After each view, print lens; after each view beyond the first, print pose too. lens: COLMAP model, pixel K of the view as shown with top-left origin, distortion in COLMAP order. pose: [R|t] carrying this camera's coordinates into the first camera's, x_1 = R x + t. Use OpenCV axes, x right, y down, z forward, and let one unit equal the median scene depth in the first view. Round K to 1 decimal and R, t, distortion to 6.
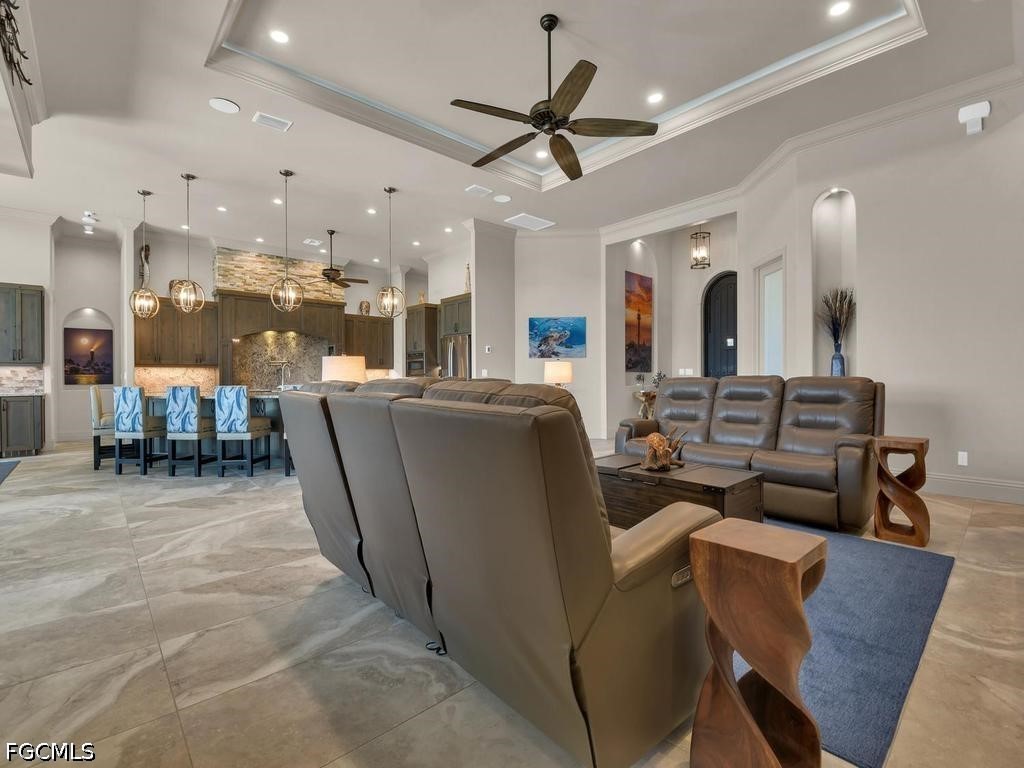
lens RADIAL K [[467.0, 0, 506.9], [0, 467.0, 379.4], [0, 0, 1]] dist [-0.004042, -0.008420]
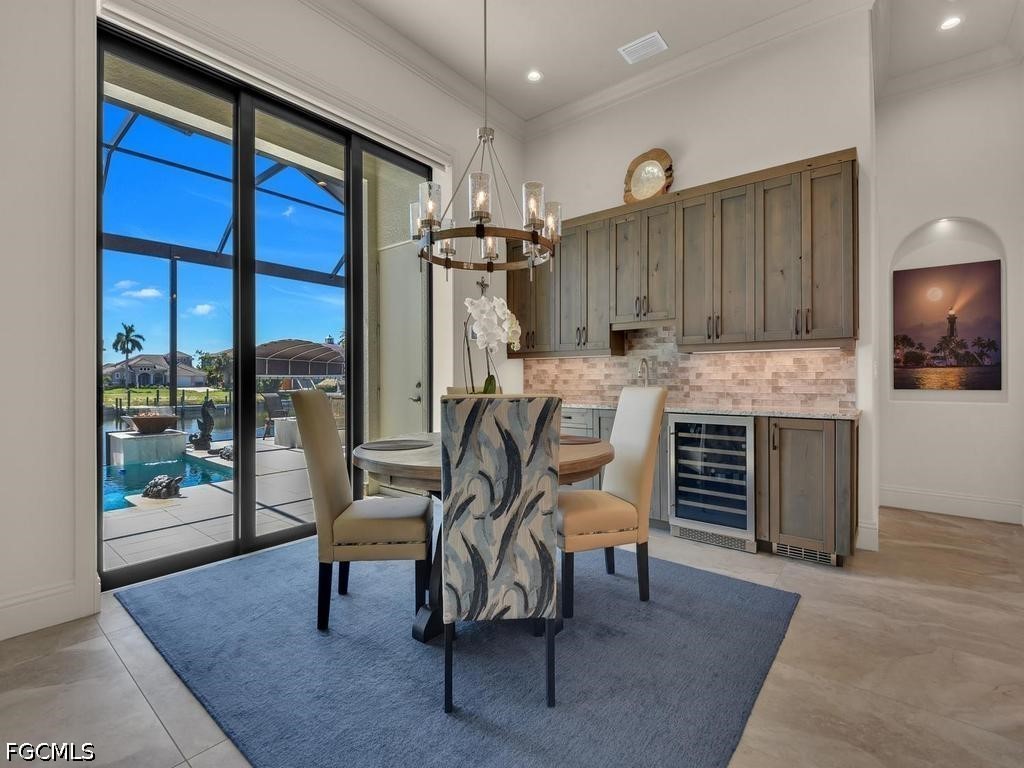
lens RADIAL K [[467.0, 0, 524.0], [0, 467.0, 382.1], [0, 0, 1]] dist [-0.004042, -0.008420]
pose [[0.172295, 0.010202, -0.984992, -0.547215], [-0.004862, 0.999943, 0.009507, 0.001010], [0.985033, 0.003151, 0.172335, 0.537208]]
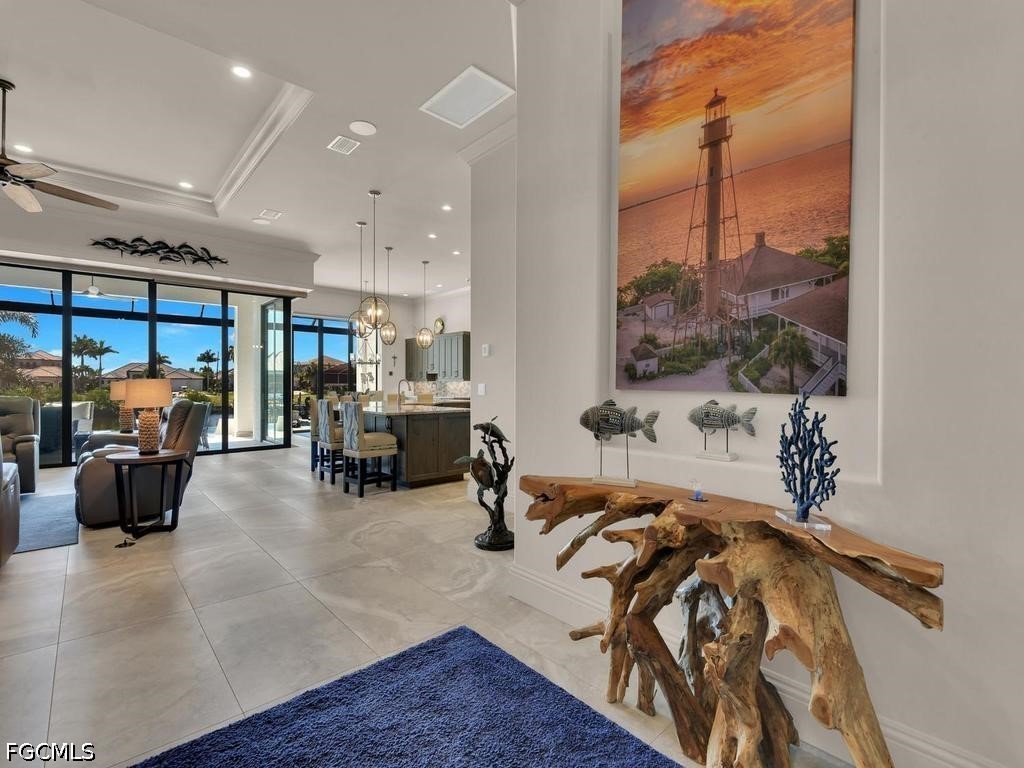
lens RADIAL K [[467.0, 0, 515.2], [0, 467.0, 383.8], [0, 0, 1]] dist [-0.004042, -0.008420]
pose [[0.015339, 0.005320, -0.999868, 0.524007], [-0.003663, 0.999979, 0.005264, -0.022411], [0.999876, 0.003582, 0.015358, 0.966141]]
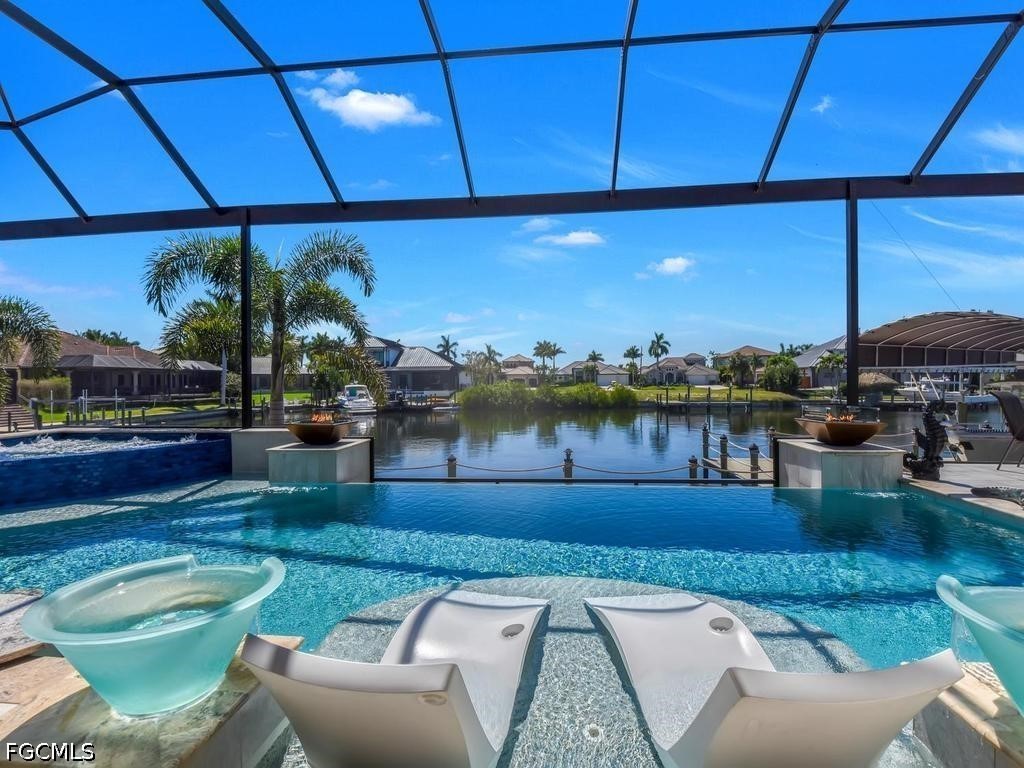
lens RADIAL K [[467.0, 0, 506.1], [0, 467.0, 381.7], [0, 0, 1]] dist [-0.004042, -0.008420]
pose [[-0.741251, 0.014626, -0.671068, -0.798355], [0.012854, 0.999889, 0.007594, 0.014180], [0.671105, -0.002997, -0.741357, 0.137821]]
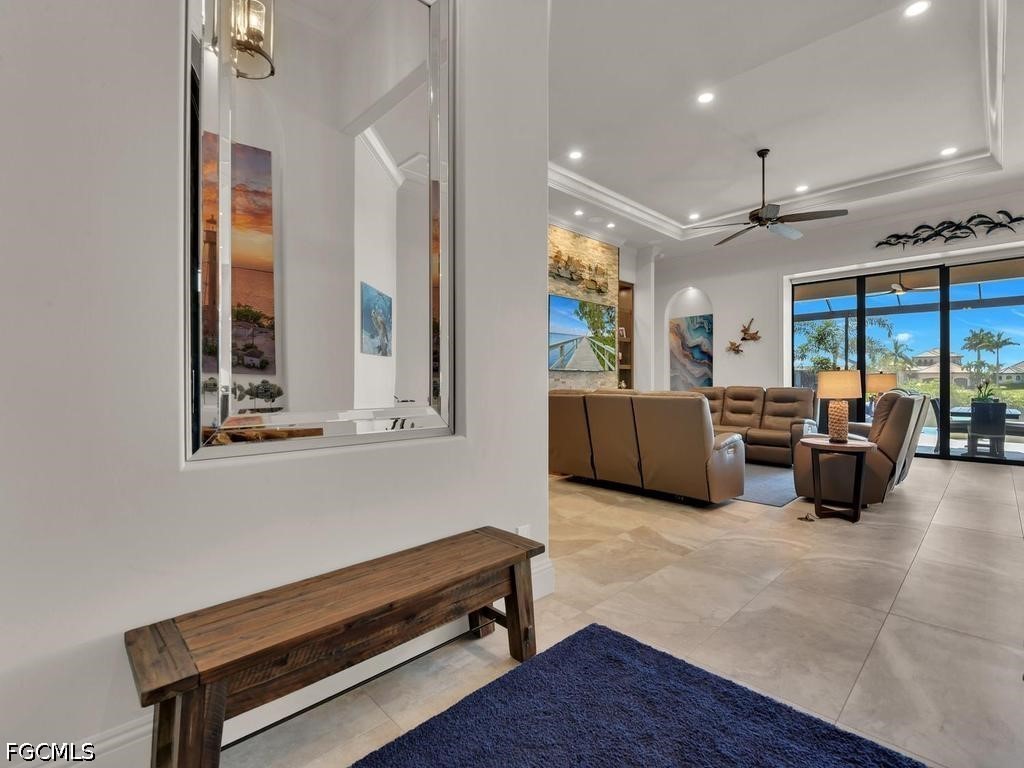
lens RADIAL K [[467.0, 0, 510.5], [0, 467.0, 384.2], [0, 0, 1]] dist [-0.004042, -0.008420]
pose [[-0.999480, 0.008262, -0.031179, 0.414867], [0.007950, 0.999917, 0.010106, -0.017046], [0.031260, 0.009853, -0.999463, 1.081563]]
